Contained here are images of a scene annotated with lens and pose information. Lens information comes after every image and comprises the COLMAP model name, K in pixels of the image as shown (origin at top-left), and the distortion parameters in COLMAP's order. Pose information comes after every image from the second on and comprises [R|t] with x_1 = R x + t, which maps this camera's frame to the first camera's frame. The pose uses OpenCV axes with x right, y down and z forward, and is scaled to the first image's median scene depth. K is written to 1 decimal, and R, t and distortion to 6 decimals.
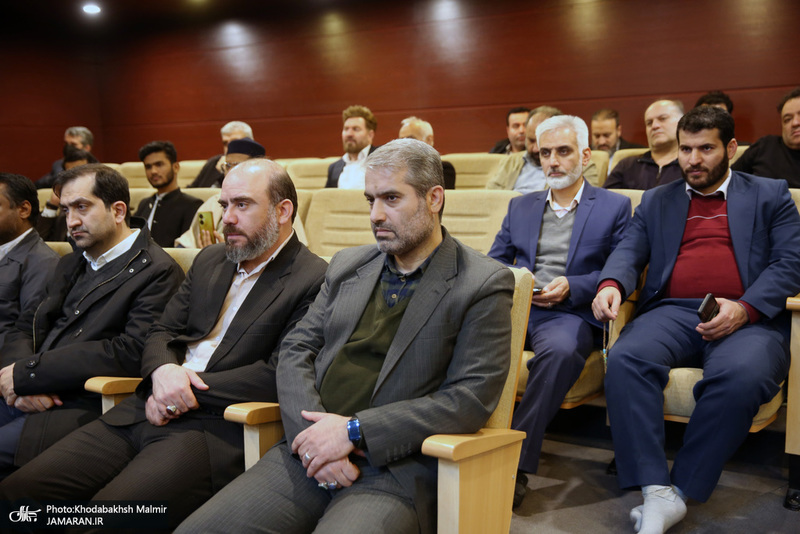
lens RADIAL K [[873.6, 0, 400.0], [0, 873.6, 267.0], [0, 0, 1]] dist [0.213432, 0.003530]
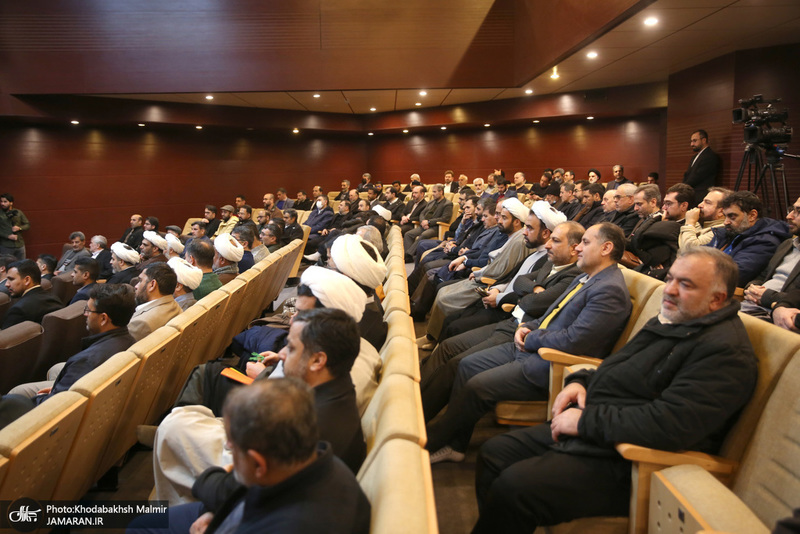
lens RADIAL K [[712.9, 0, 400.0], [0, 712.9, 267.0], [0, 0, 1]] dist [-0.000911, -0.000172]
pose [[0.979522, 0.041803, -0.196950, 0.644043], [-0.041934, 0.999114, 0.003503, 0.390005], [0.196922, 0.004828, 0.980407, -3.510114]]
